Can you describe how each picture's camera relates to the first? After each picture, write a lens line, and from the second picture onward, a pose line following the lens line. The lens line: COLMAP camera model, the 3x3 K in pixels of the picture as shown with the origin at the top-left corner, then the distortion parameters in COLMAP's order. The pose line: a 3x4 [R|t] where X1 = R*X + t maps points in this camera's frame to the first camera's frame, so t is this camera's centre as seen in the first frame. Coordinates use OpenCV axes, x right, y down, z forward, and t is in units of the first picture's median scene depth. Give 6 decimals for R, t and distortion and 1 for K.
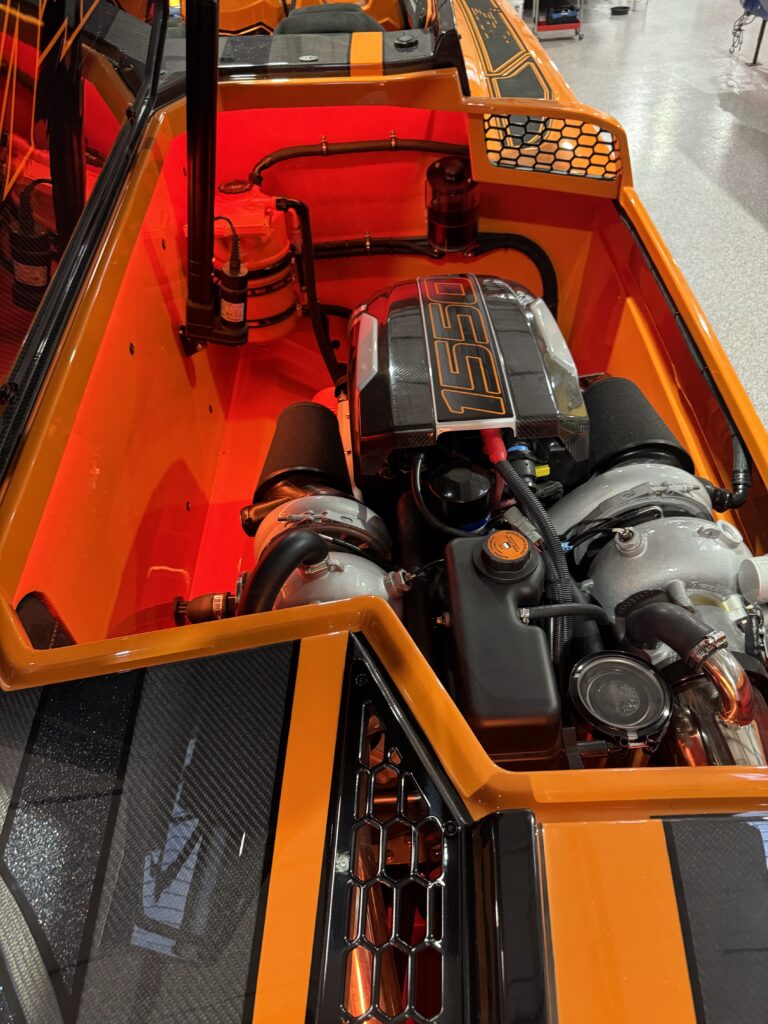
lens RADIAL K [[700.6, 0, 384.0], [0, 700.6, 512.0], [0, 0, 1]] dist [0.077443, -0.100995]
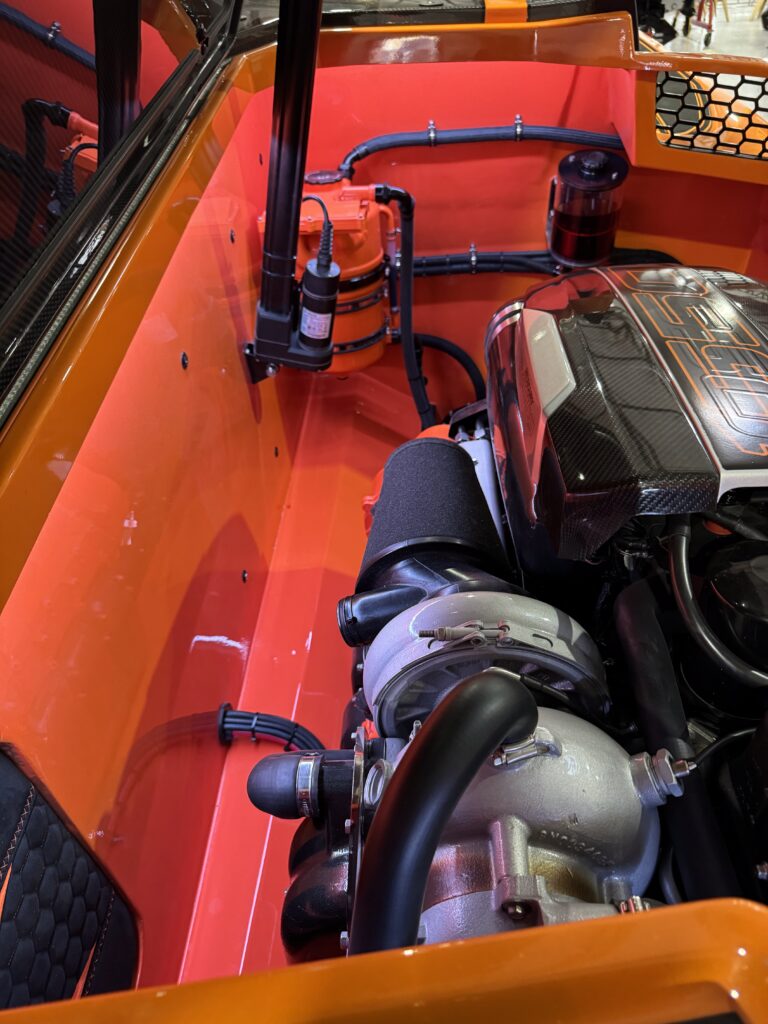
lens RADIAL K [[718.5, 0, 385.7], [0, 718.5, 537.9], [0, 0, 1]] dist [0.061309, -0.067355]
pose [[0.997128, 0.041277, -0.063497, -0.074842], [-0.043983, 0.998157, -0.041821, -0.021250], [0.061653, 0.044494, 0.997105, 0.218555]]
